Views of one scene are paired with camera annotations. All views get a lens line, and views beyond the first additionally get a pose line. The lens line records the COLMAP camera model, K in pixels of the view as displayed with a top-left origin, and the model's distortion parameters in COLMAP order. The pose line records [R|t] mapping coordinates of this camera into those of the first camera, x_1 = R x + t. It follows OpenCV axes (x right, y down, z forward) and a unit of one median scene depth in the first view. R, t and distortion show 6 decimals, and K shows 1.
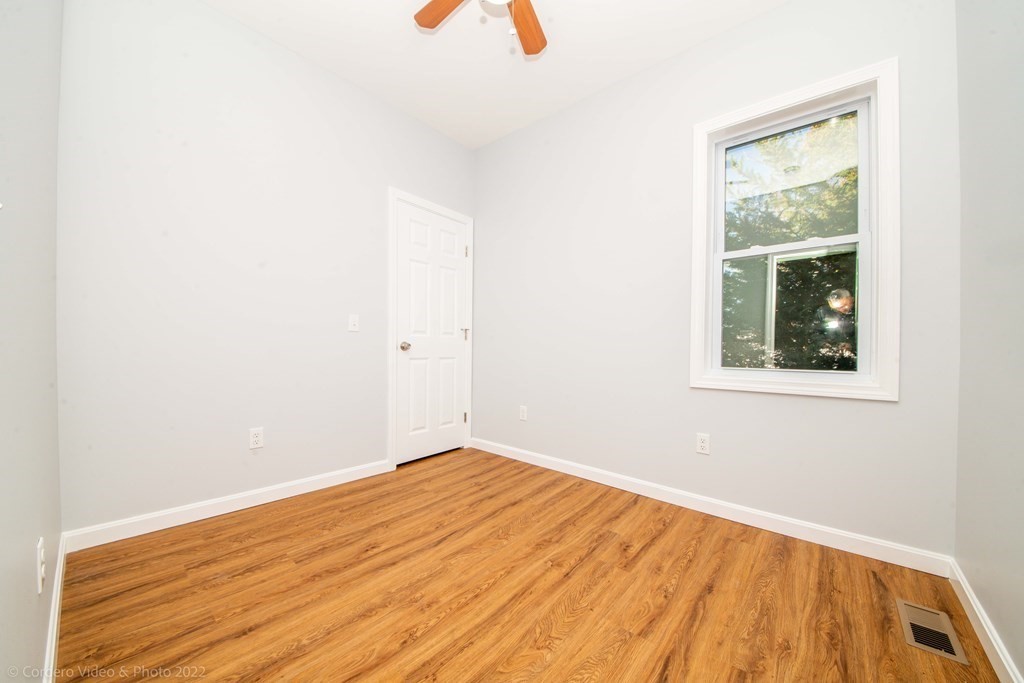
lens RADIAL K [[365.9, 0, 510.7], [0, 365.9, 350.6], [0, 0, 1]] dist [0.002933, -0.010303]
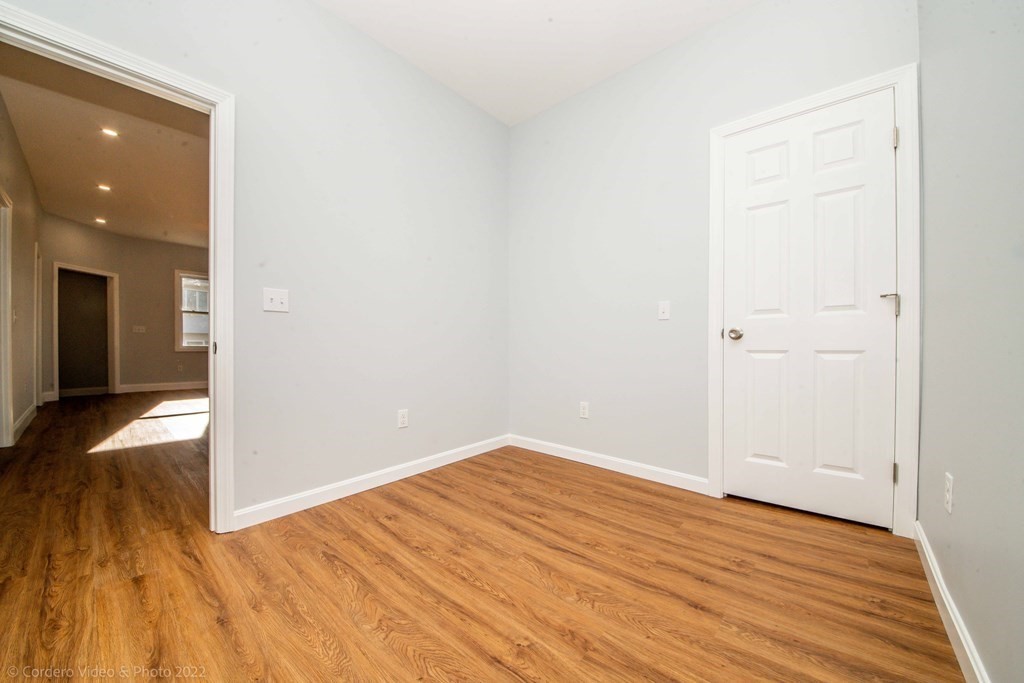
lens RADIAL K [[382.6, 0, 512.0], [0, 382.6, 341.5], [0, 0, 1]] dist [0.019380, -0.018010]
pose [[-0.018079, -0.020541, -0.999626, 0.716766], [-0.011626, 0.999726, -0.020333, 0.036539], [0.999769, 0.011255, -0.018313, 0.855589]]
